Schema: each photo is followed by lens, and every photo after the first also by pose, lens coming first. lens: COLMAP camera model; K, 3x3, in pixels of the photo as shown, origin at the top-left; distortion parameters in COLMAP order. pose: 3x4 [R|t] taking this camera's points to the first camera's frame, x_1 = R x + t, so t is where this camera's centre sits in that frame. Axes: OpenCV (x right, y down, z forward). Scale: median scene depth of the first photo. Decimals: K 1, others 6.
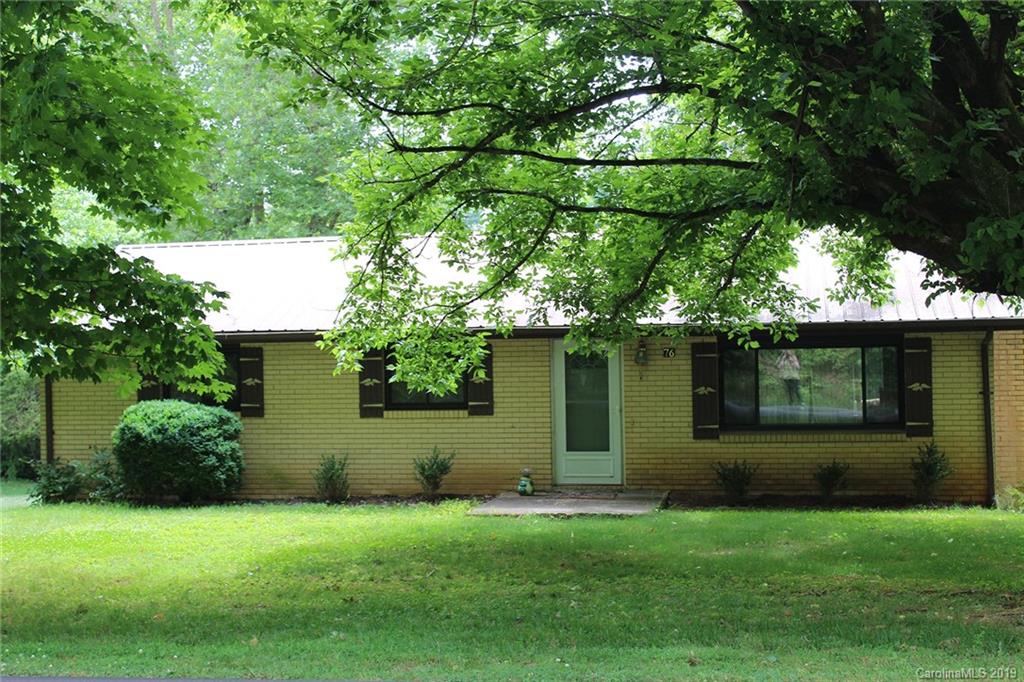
lens RADIAL K [[1488.0, 0, 512.0], [0, 1488.0, 341.0], [0, 0, 1]] dist [-0.035271, -0.016260]
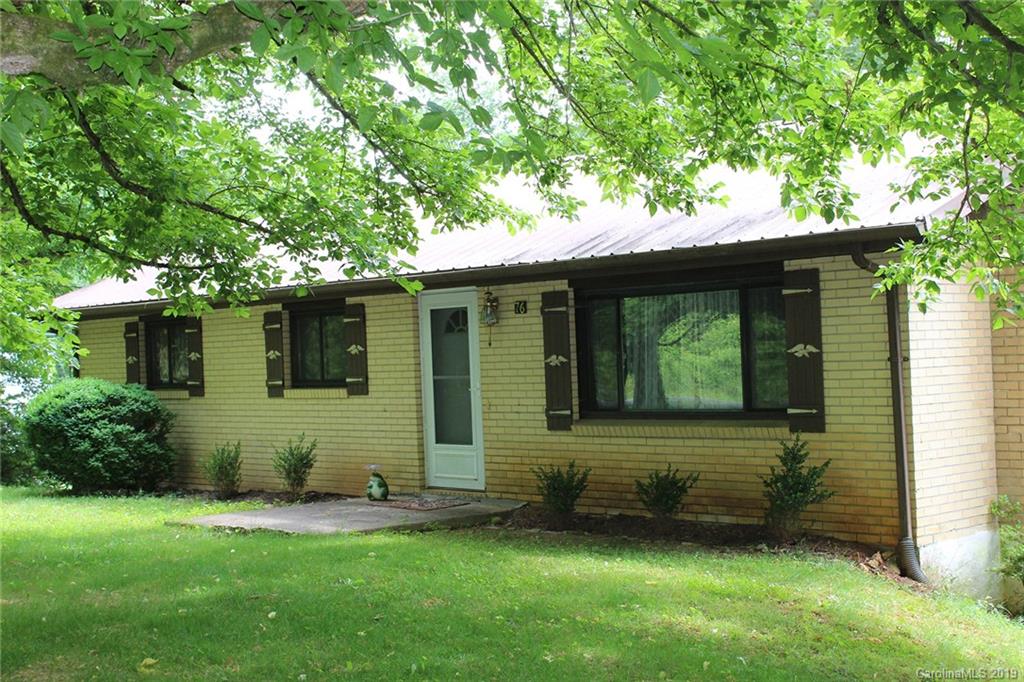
lens RADIAL K [[1488.0, 0, 512.0], [0, 1488.0, 341.0], [0, 0, 1]] dist [-0.035271, -0.016260]
pose [[0.804444, -0.019773, -0.593700, 0.521730], [0.031056, 0.999479, 0.008793, 0.017499], [0.593217, -0.025512, 0.804639, 0.427807]]
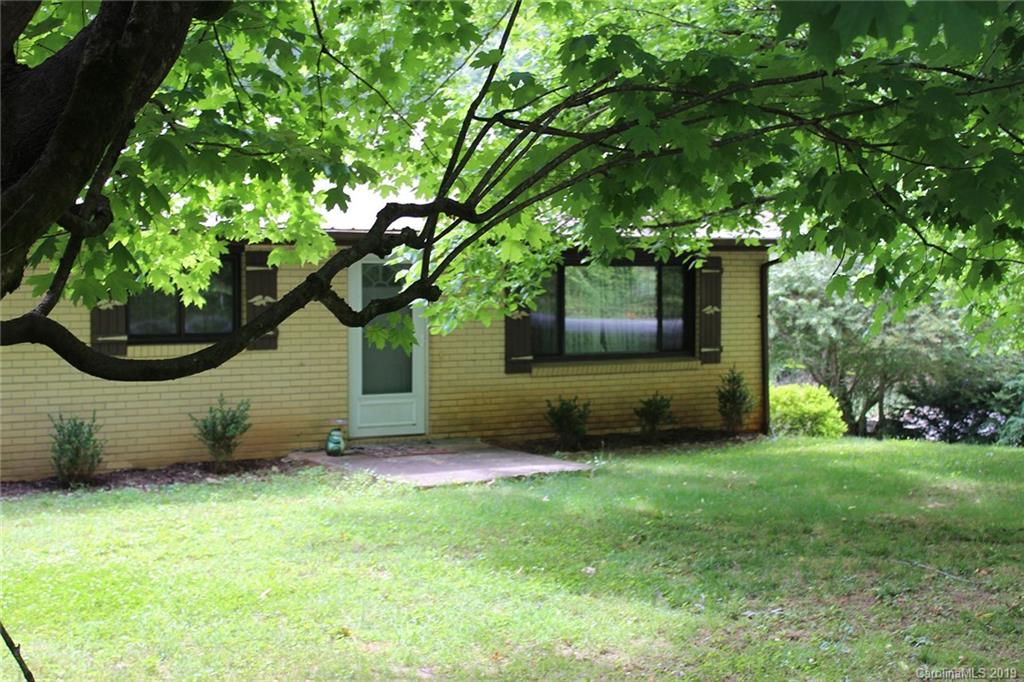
lens RADIAL K [[1488.0, 0, 512.0], [0, 1488.0, 341.0], [0, 0, 1]] dist [-0.035271, -0.016260]
pose [[0.726747, -0.014448, 0.686753, -0.440040], [-0.016151, 0.999143, 0.038113, 0.016377], [-0.686715, -0.038790, 0.725891, 0.397999]]
